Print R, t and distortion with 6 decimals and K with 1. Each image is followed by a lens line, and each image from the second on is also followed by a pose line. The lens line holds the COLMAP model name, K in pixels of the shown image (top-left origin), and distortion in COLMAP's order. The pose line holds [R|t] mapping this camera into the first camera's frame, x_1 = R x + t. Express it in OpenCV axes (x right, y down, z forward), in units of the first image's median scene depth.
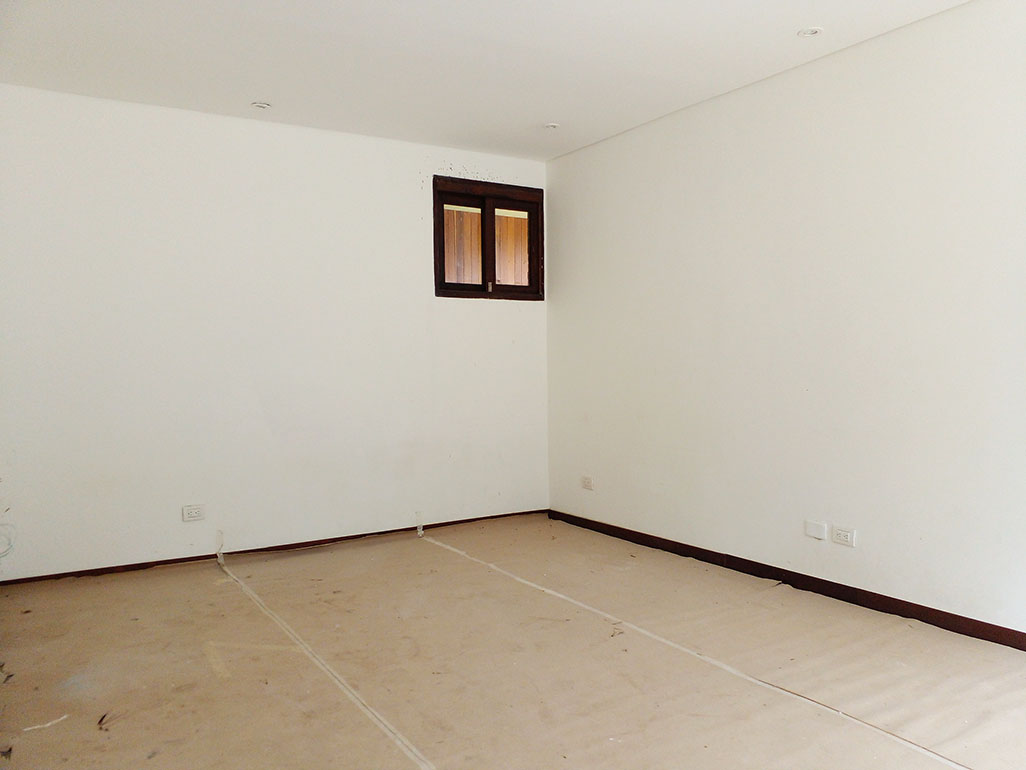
lens RADIAL K [[831.0, 0, 532.7], [0, 831.0, 390.7], [0, 0, 1]] dist [0.075423, -0.125489]
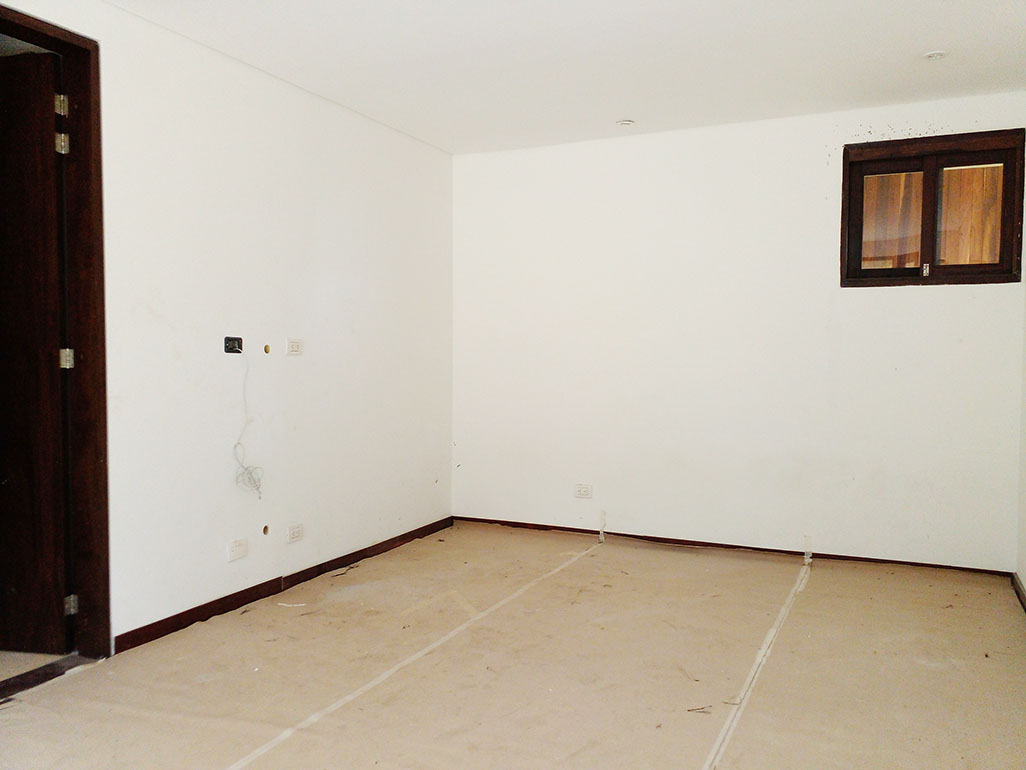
lens RADIAL K [[837.2, 0, 514.6], [0, 837.2, 363.6], [0, 0, 1]] dist [0.097261, -0.140443]
pose [[0.537034, 0.023992, -0.843219, 0.437490], [-0.041421, 0.999140, 0.002048, -0.023099], [0.842543, 0.033827, 0.537566, 0.258583]]
